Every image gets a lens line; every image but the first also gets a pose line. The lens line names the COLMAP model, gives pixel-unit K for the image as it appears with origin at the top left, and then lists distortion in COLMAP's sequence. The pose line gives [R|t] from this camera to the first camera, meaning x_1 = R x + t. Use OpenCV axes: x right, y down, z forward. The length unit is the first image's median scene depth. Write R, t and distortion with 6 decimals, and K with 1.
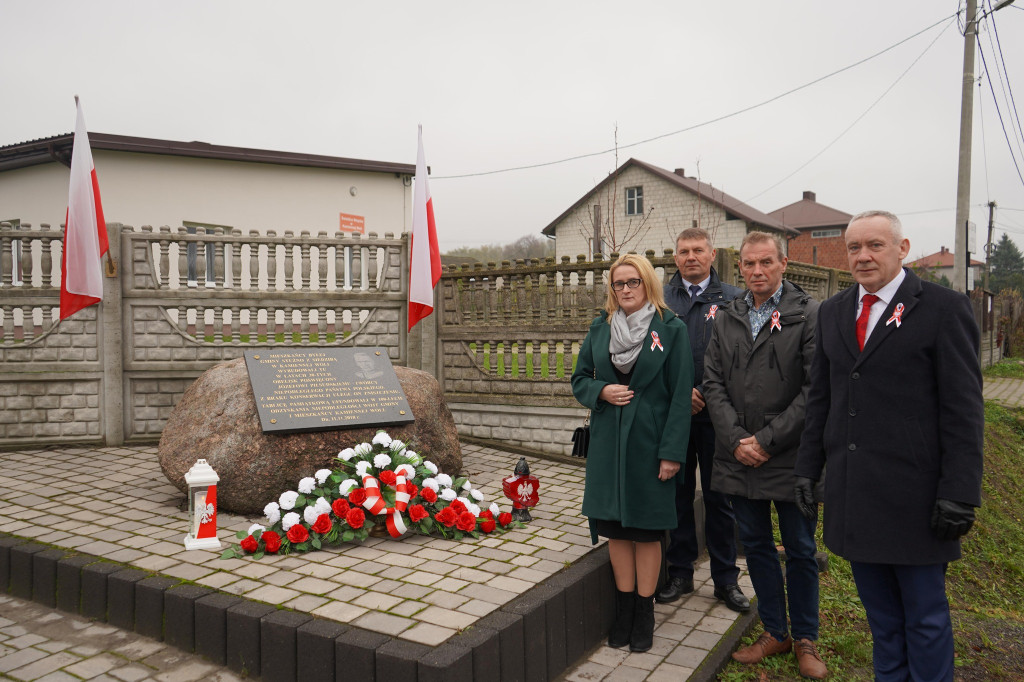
lens RADIAL K [[812.2, 0, 512.0], [0, 812.2, 341.0], [0, 0, 1]] dist [-0.009760, 0.007912]
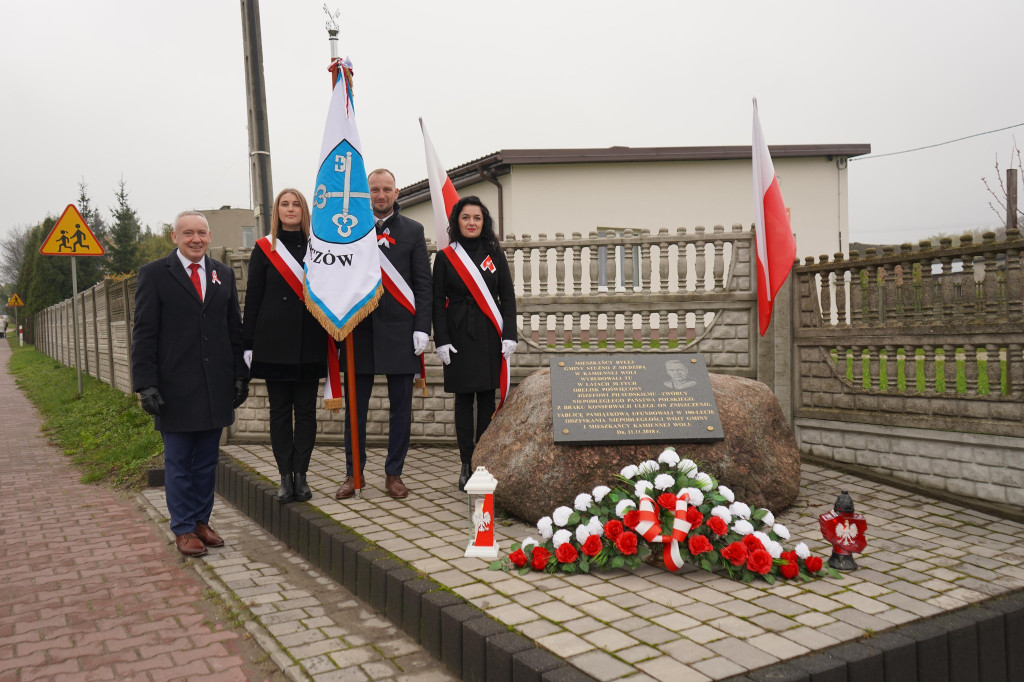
lens RADIAL K [[860.9, 0, 512.0], [0, 860.9, 341.0], [0, 0, 1]] dist [-0.007784, -0.000388]
pose [[0.865834, -0.005200, -0.500305, 0.158123], [0.002714, 0.999980, -0.005697, -0.002111], [0.500324, 0.003574, 0.865831, 0.091582]]
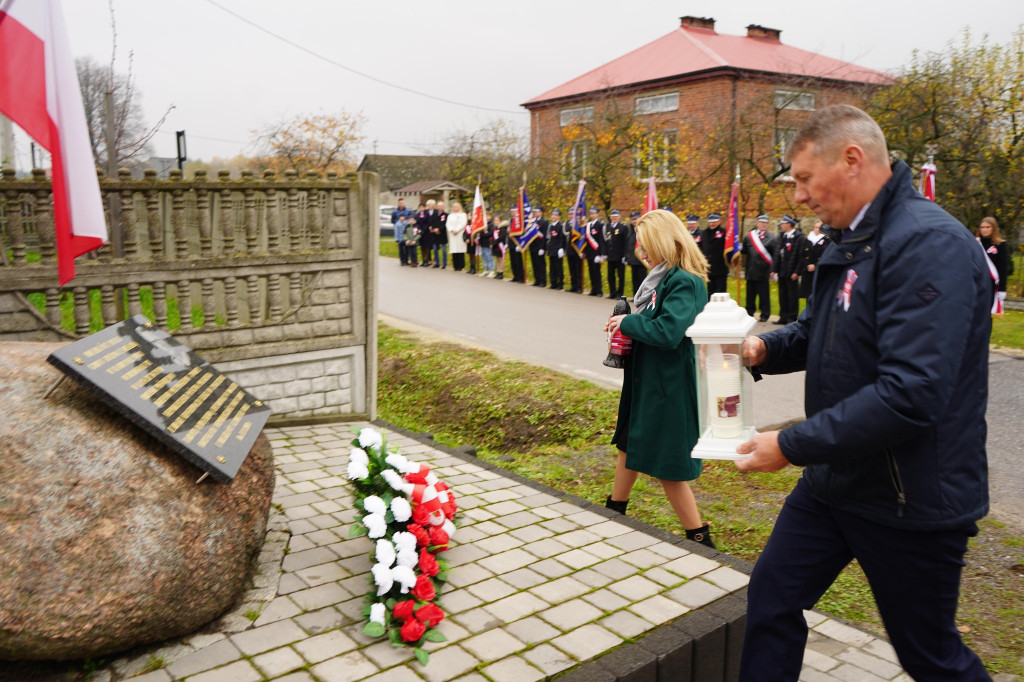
lens RADIAL K [[812.2, 0, 512.0], [0, 812.2, 341.0], [0, 0, 1]] dist [-0.009760, 0.007912]
pose [[0.363521, -0.146476, 0.919998, -0.745410], [0.022613, 0.988658, 0.148473, -0.068890], [-0.931311, -0.033169, 0.362711, 0.591674]]
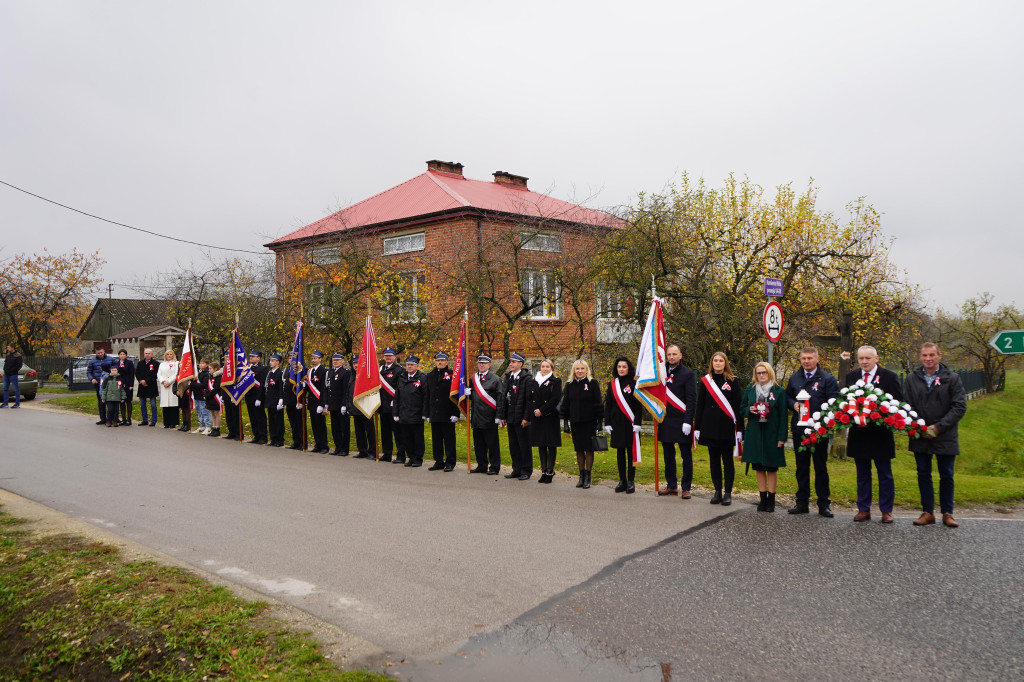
lens RADIAL K [[812.2, 0, 512.0], [0, 812.2, 341.0], [0, 0, 1]] dist [-0.009760, 0.007912]
pose [[0.111039, 0.012368, 0.993739, -0.403051], [0.046696, 0.998753, -0.017648, -0.061566], [-0.992718, 0.048363, 0.110323, 0.501610]]
